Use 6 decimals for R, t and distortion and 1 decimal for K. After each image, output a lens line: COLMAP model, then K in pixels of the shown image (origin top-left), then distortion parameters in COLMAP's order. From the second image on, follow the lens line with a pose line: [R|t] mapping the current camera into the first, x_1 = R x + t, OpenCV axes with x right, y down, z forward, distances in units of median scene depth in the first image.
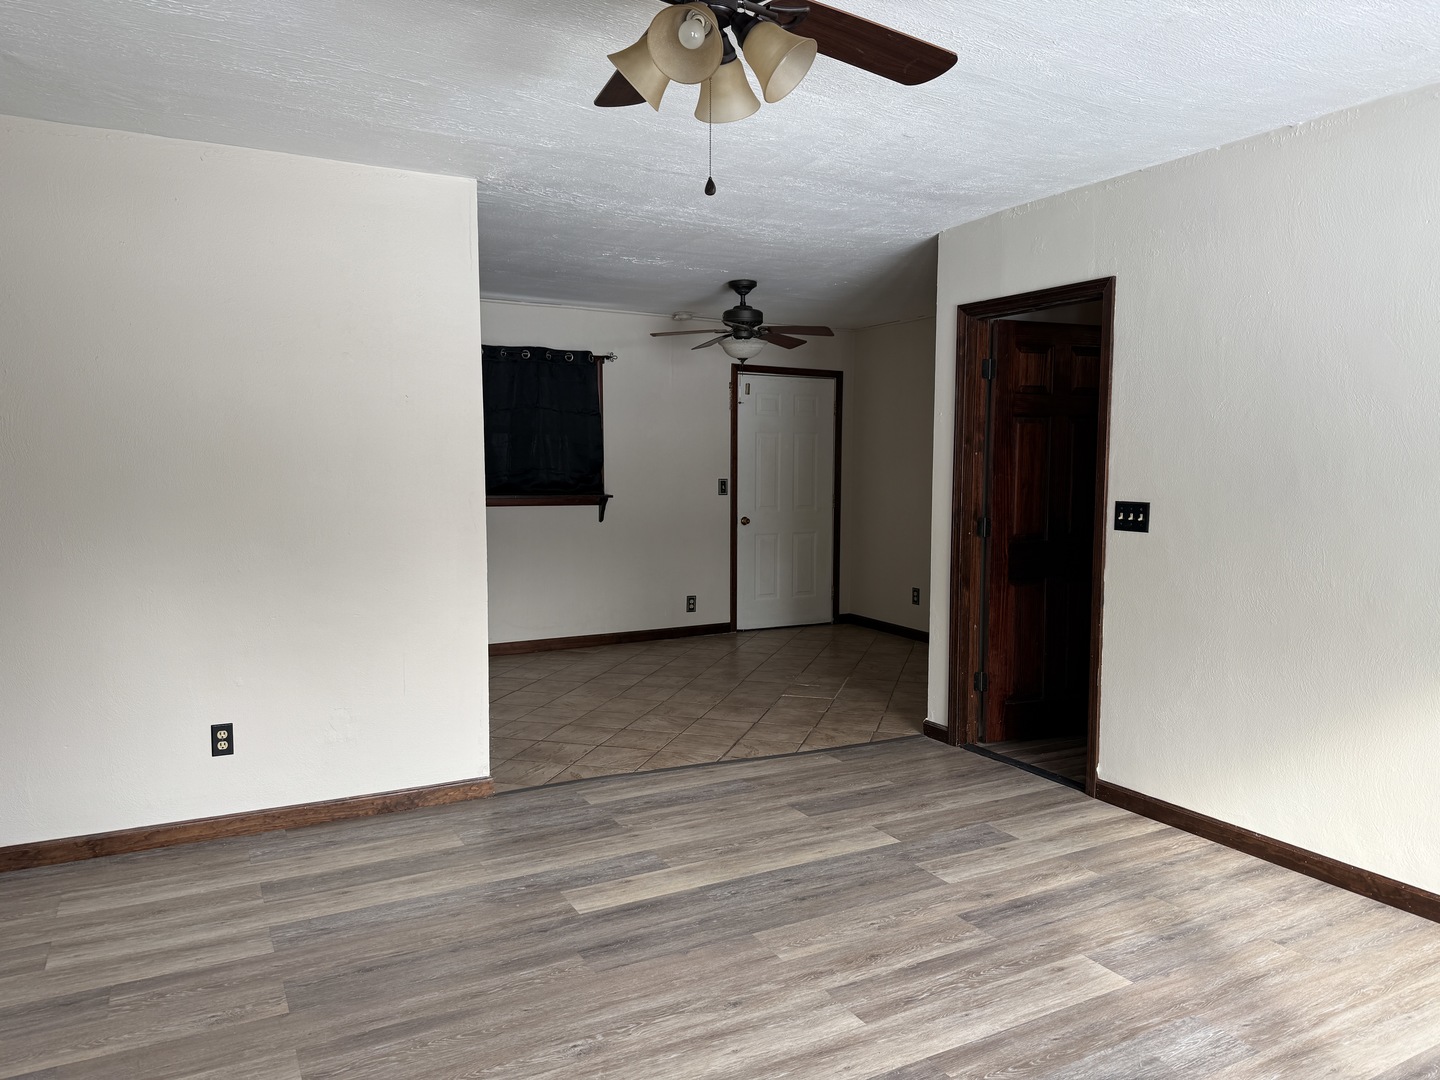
lens RADIAL K [[1018.5, 0, 720.0], [0, 1018.5, 540.0], [0, 0, 1]] dist [0.070216, -0.087817]
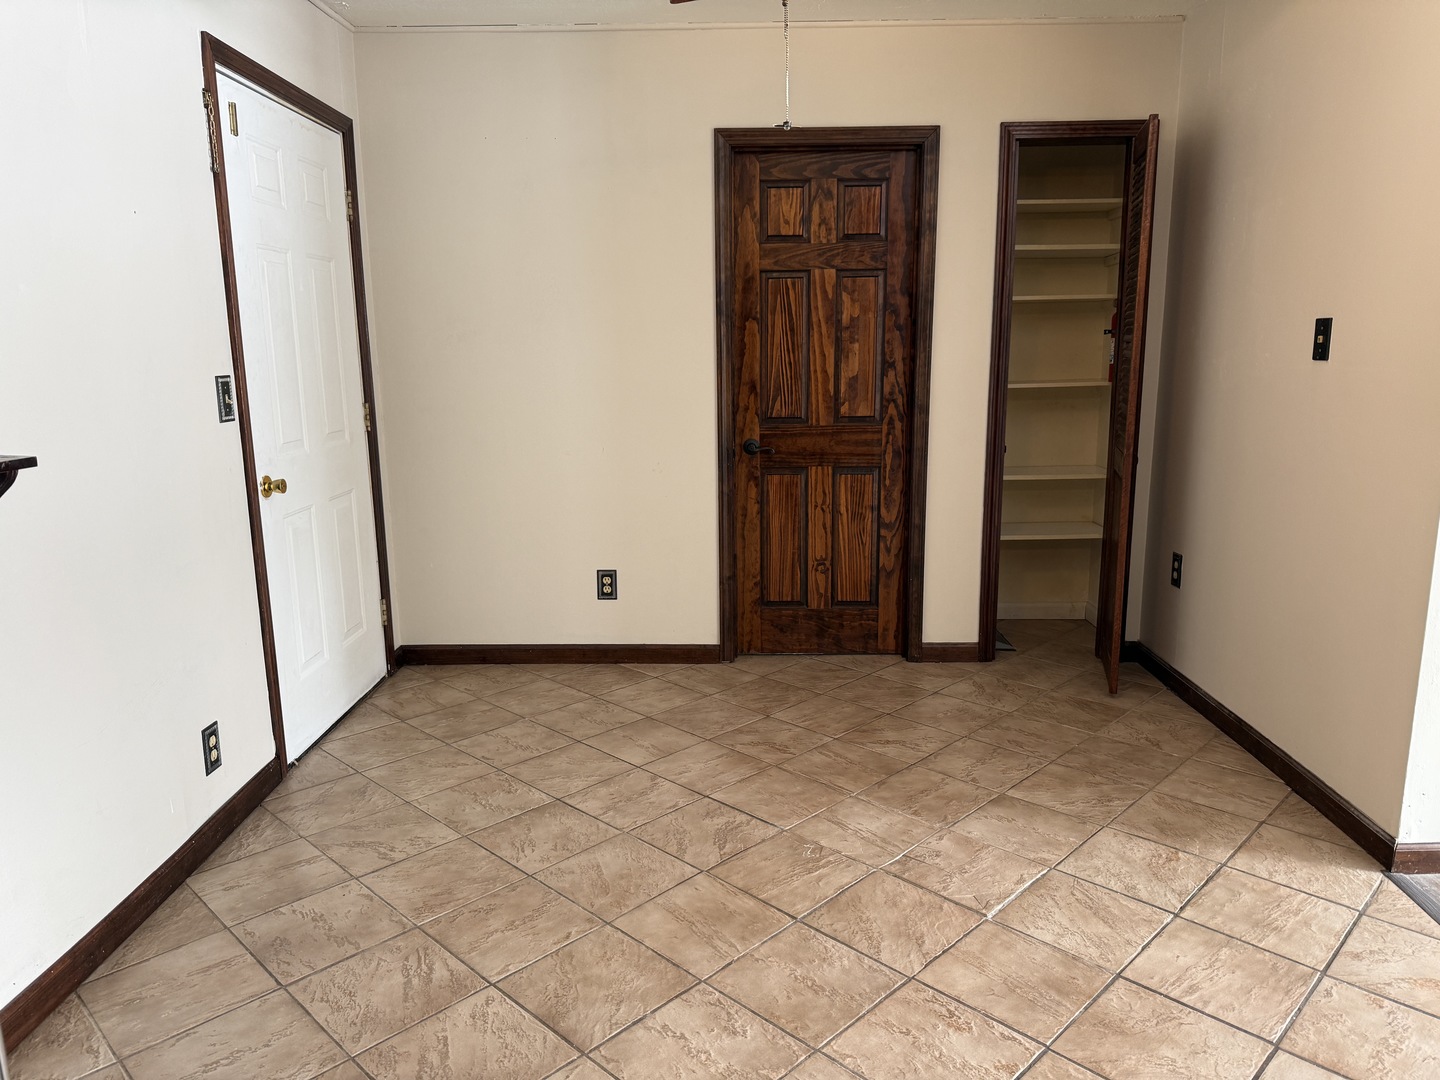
lens RADIAL K [[1018.5, 0, 720.0], [0, 1018.5, 540.0], [0, 0, 1]] dist [0.070216, -0.087817]
pose [[0.481505, -0.178273, 0.858121, -0.515564], [0.078769, 0.983935, 0.160212, -0.106670], [-0.872896, -0.009550, 0.487812, 1.515557]]
